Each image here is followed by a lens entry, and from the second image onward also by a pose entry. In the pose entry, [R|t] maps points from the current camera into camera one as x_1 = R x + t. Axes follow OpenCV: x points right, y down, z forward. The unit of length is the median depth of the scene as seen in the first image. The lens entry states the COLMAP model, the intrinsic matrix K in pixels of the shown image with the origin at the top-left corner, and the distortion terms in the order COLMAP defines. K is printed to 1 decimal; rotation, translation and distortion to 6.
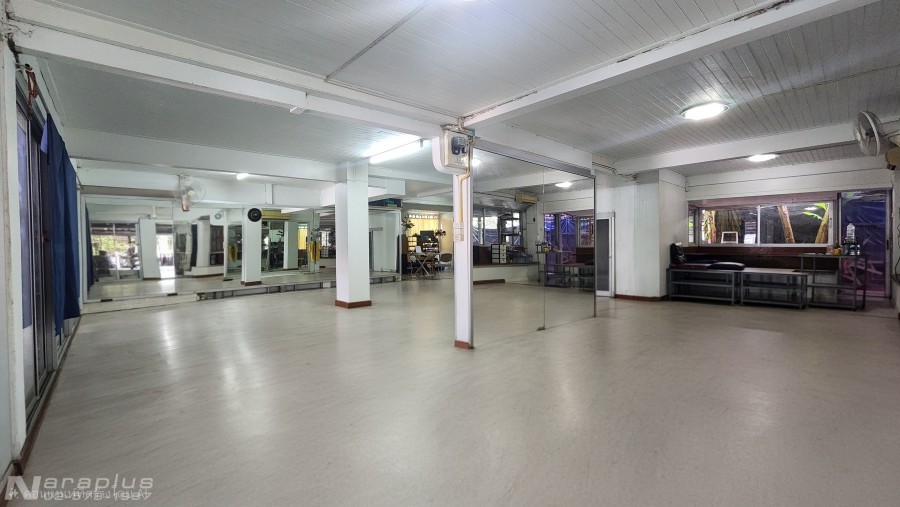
lens RADIAL K [[369.5, 0, 449.8], [0, 369.5, 251.2], [0, 0, 1]] dist [0.002461, -0.000004]
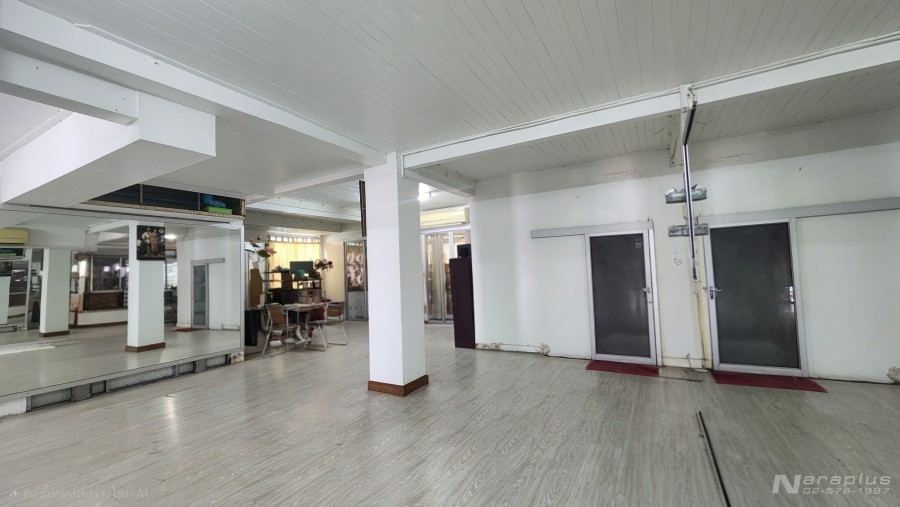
lens RADIAL K [[369.5, 0, 450.5], [0, 369.5, 247.2], [0, 0, 1]] dist [0.002461, -0.000004]
pose [[0.952333, -0.008056, 0.304953, -0.011825], [0.035682, 0.995731, -0.085126, -0.016748], [-0.302965, 0.091950, 0.948555, 0.321001]]
